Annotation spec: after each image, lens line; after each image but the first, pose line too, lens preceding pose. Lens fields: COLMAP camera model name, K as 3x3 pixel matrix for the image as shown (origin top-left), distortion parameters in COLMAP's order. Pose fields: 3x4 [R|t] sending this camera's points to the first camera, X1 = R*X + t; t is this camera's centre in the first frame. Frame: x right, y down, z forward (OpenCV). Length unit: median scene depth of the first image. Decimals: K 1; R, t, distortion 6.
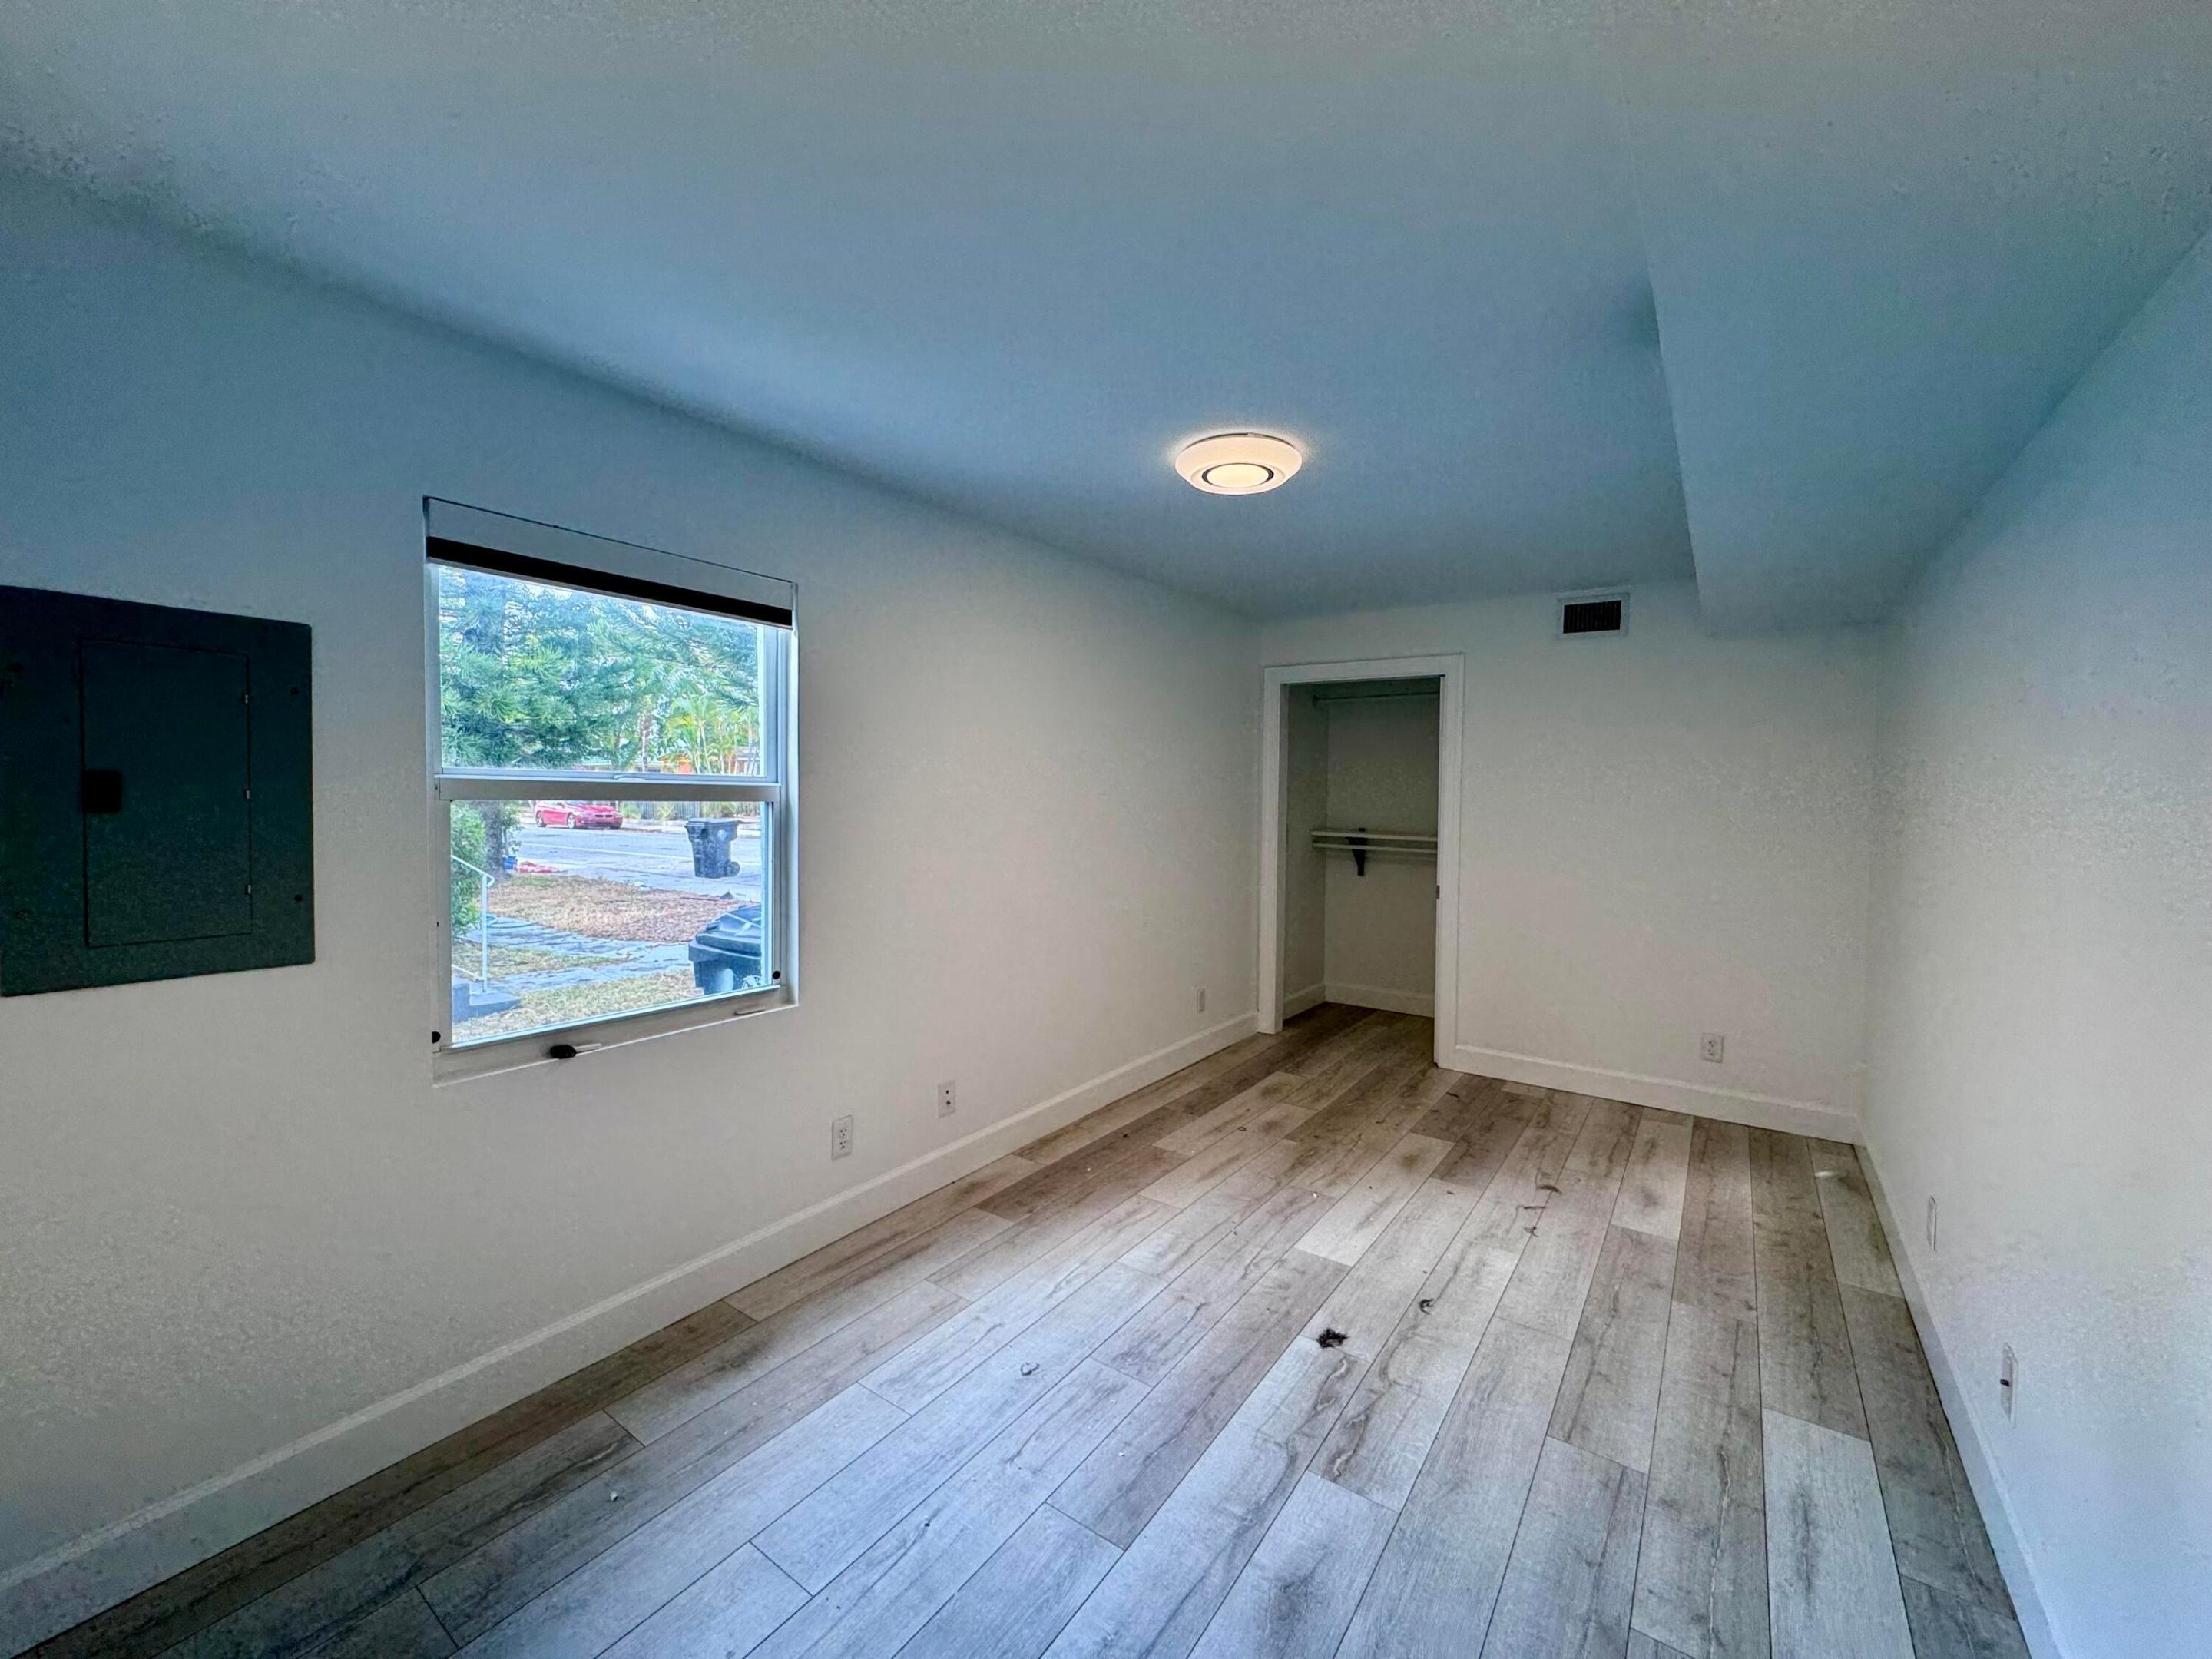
lens RADIAL K [[884.7, 0, 1105.4], [0, 884.7, 825.3], [0, 0, 1]] dist [-0.002728, 0.000003]
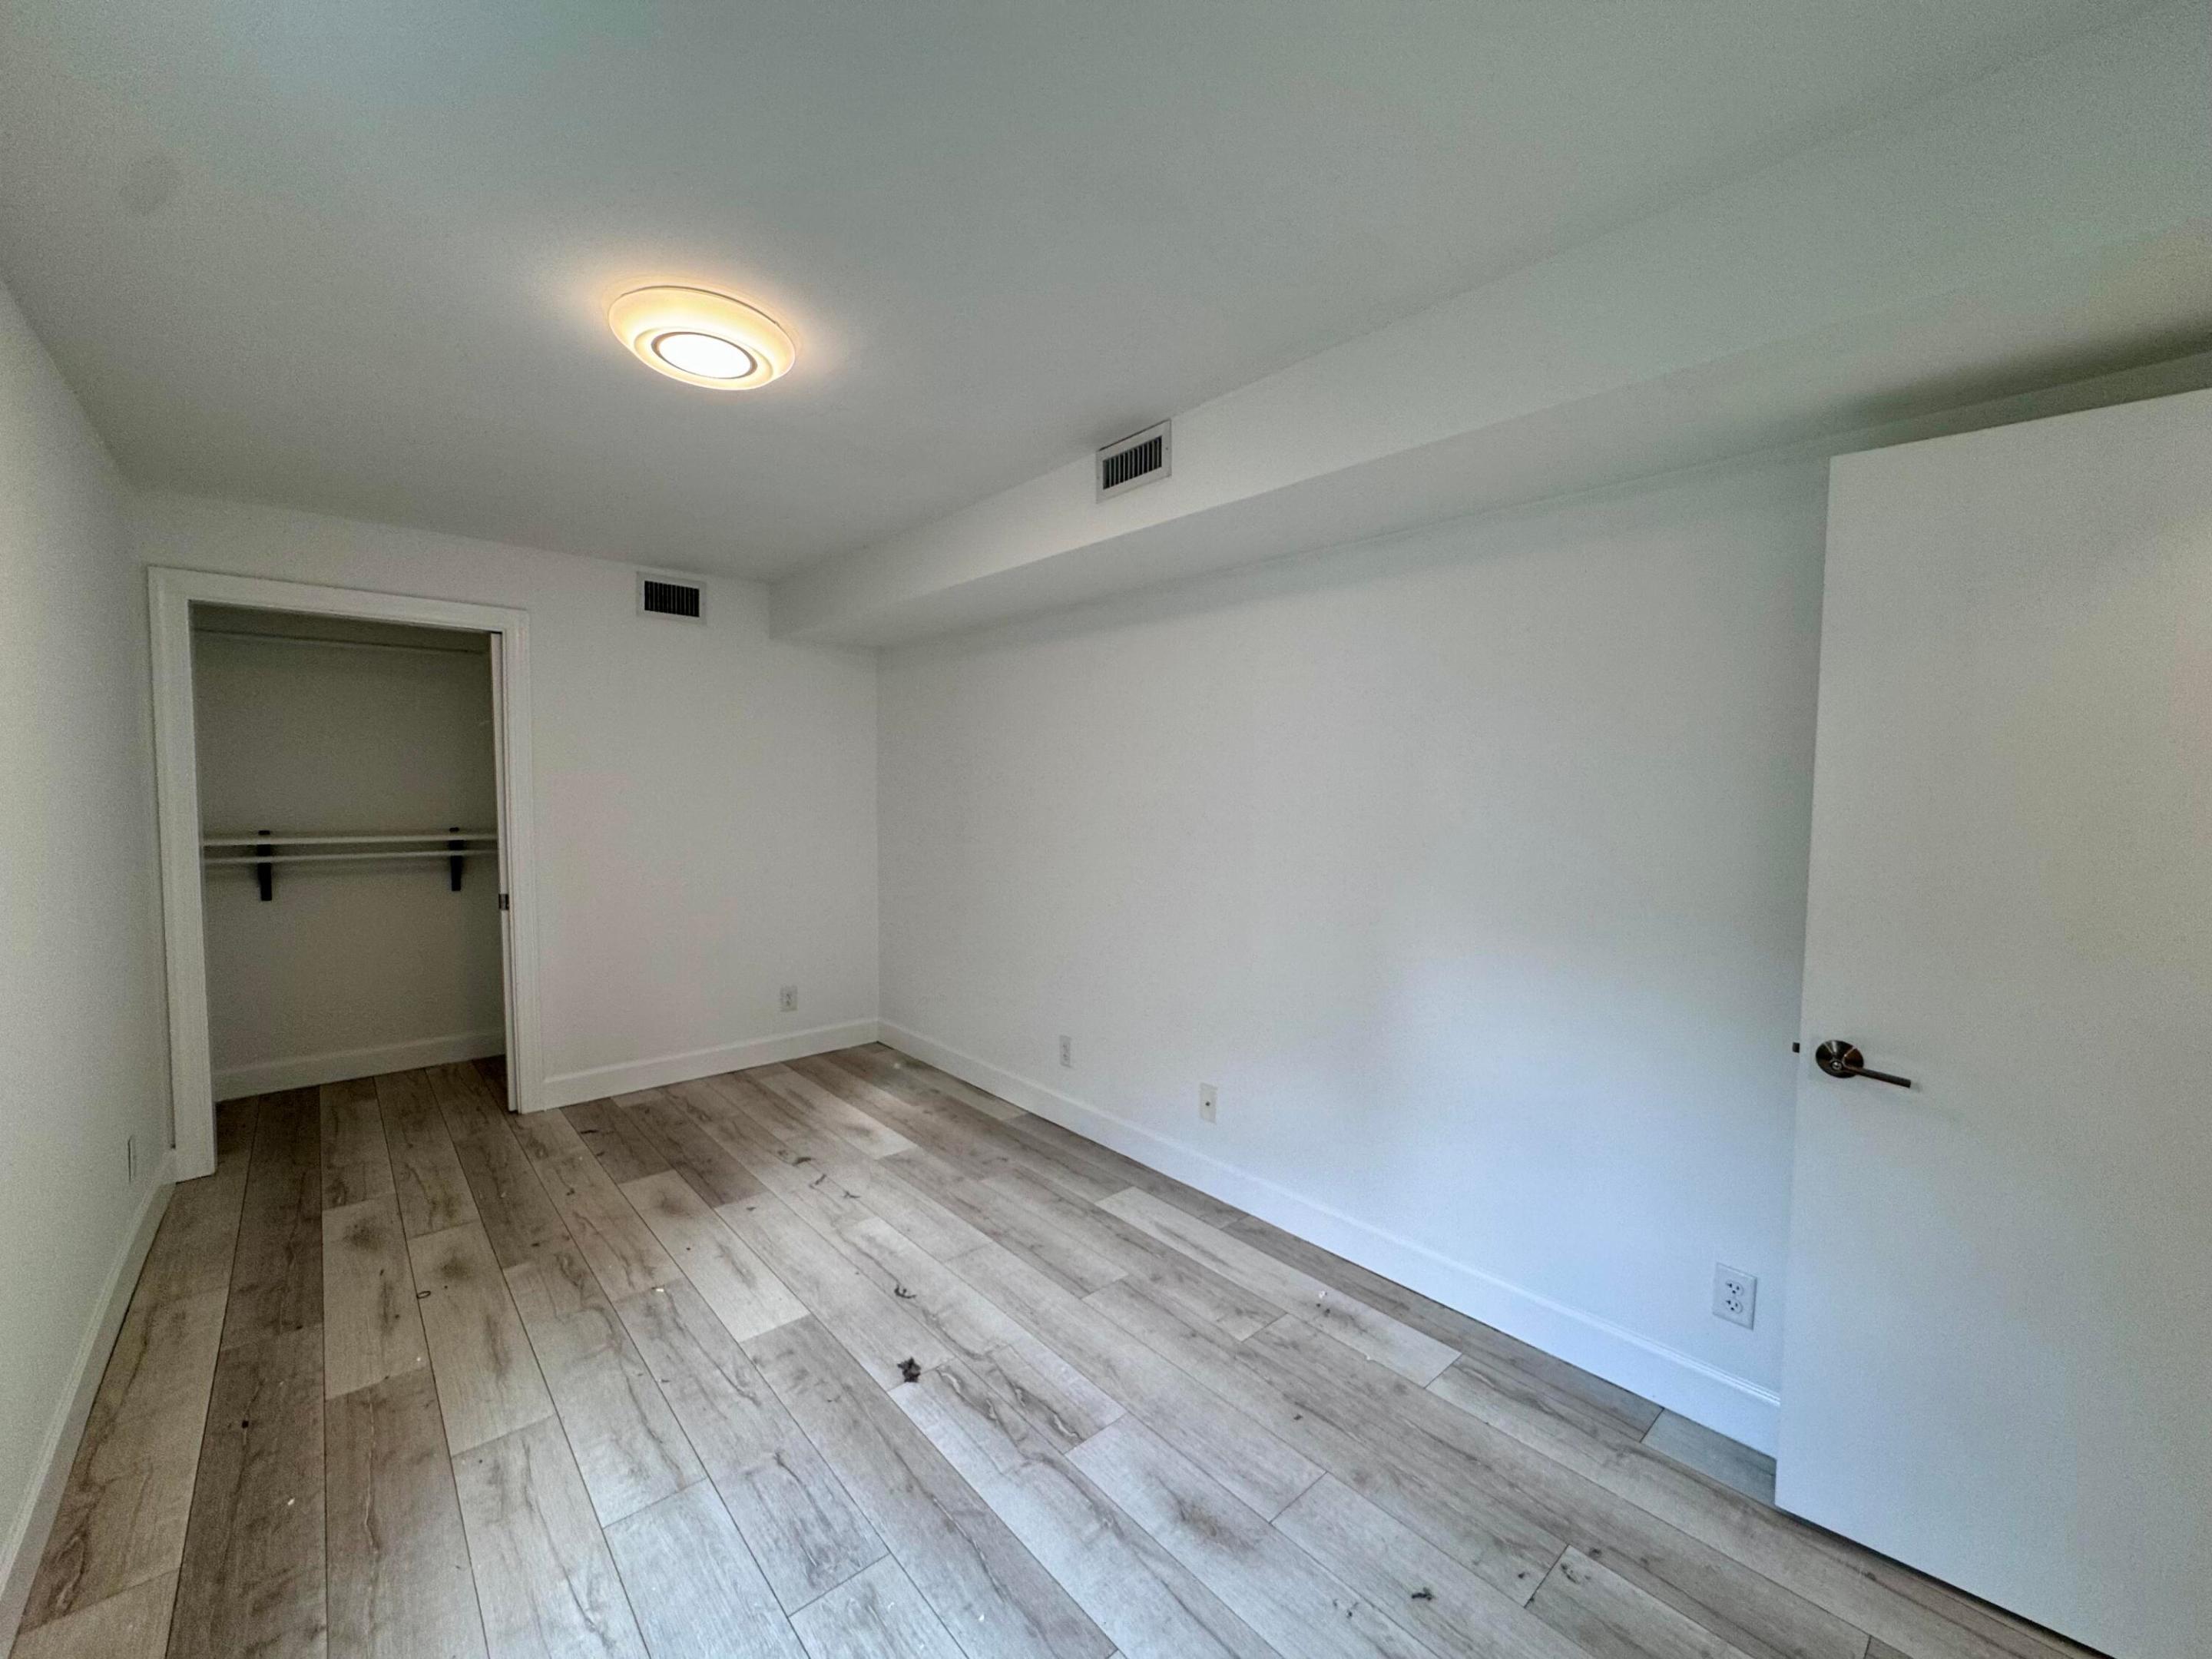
lens RADIAL K [[885.1, 0, 1104.0], [0, 885.1, 824.6], [0, 0, 1]] dist [-0.003095, 0.000531]
pose [[0.222444, -0.058029, 0.973217, -0.498410], [0.034354, 0.998074, 0.051659, -0.031281], [-0.974340, 0.021943, 0.224009, 0.500101]]
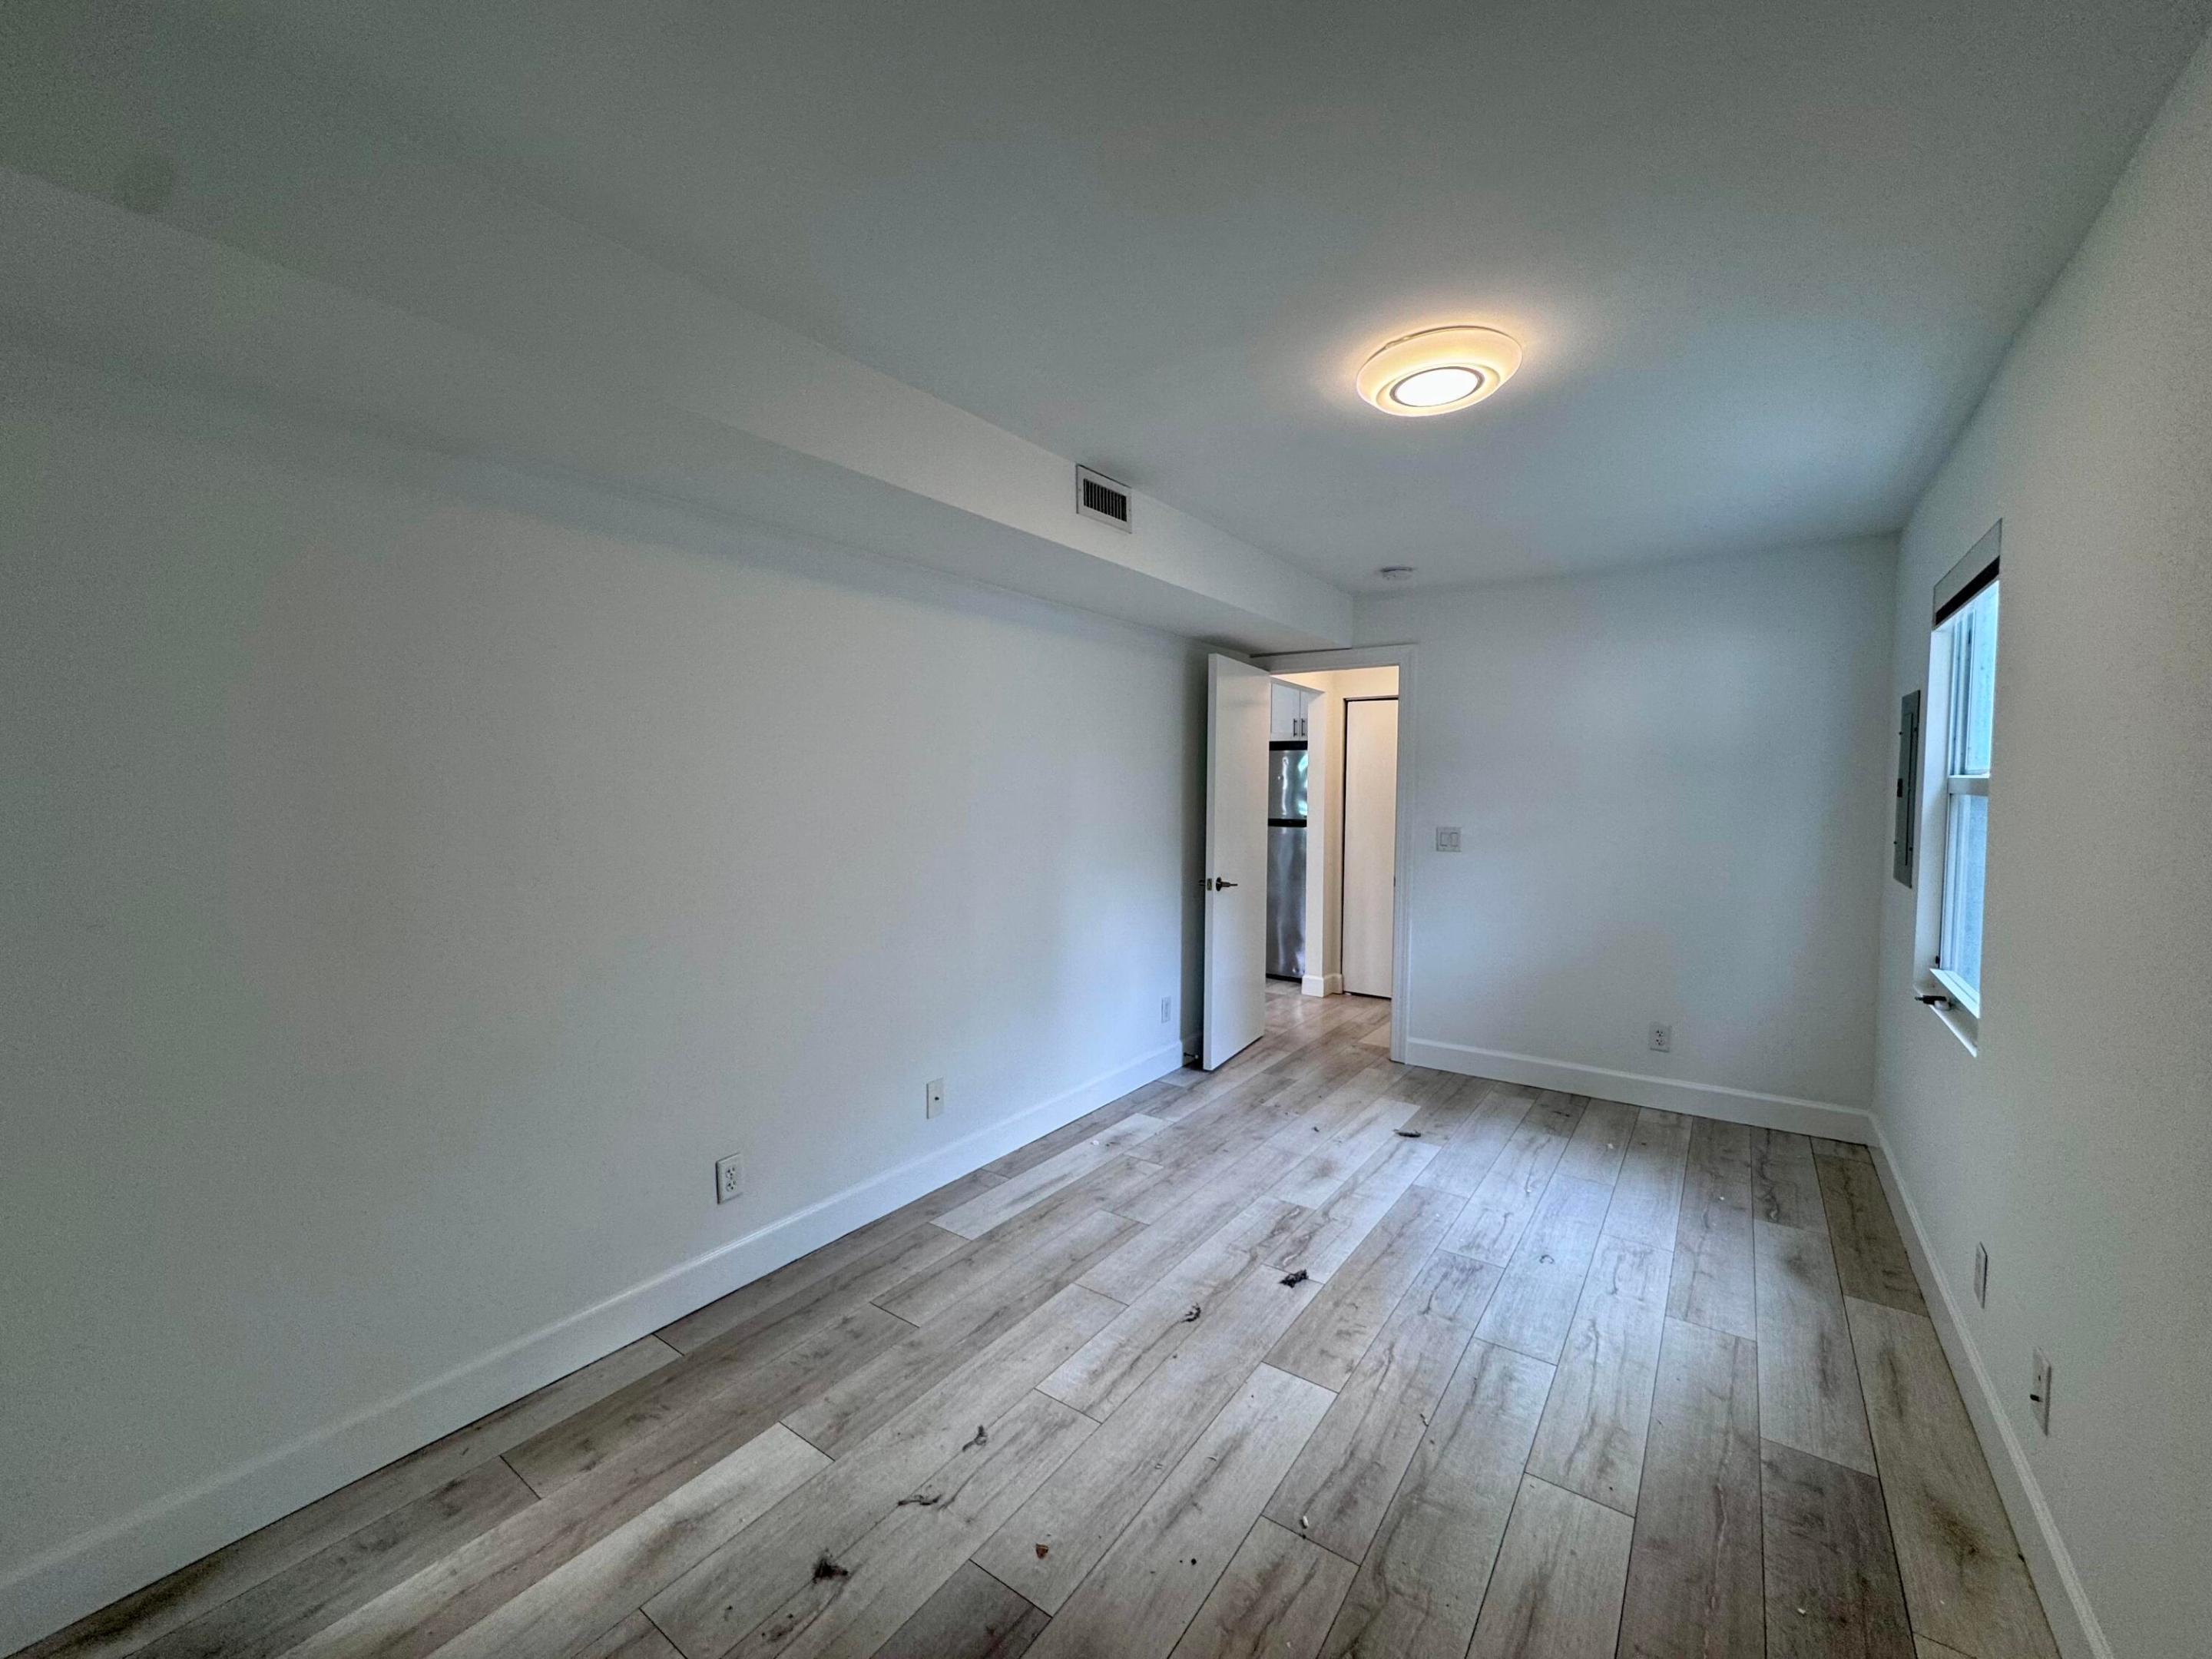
lens RADIAL K [[885.1, 0, 1104.0], [0, 885.1, 824.6], [0, 0, 1]] dist [-0.003095, 0.000531]
pose [[-0.999911, -0.012684, 0.004114, 0.428538], [-0.012303, 0.996542, 0.082169, -0.057470], [-0.005142, 0.082112, -0.996610, 1.772766]]
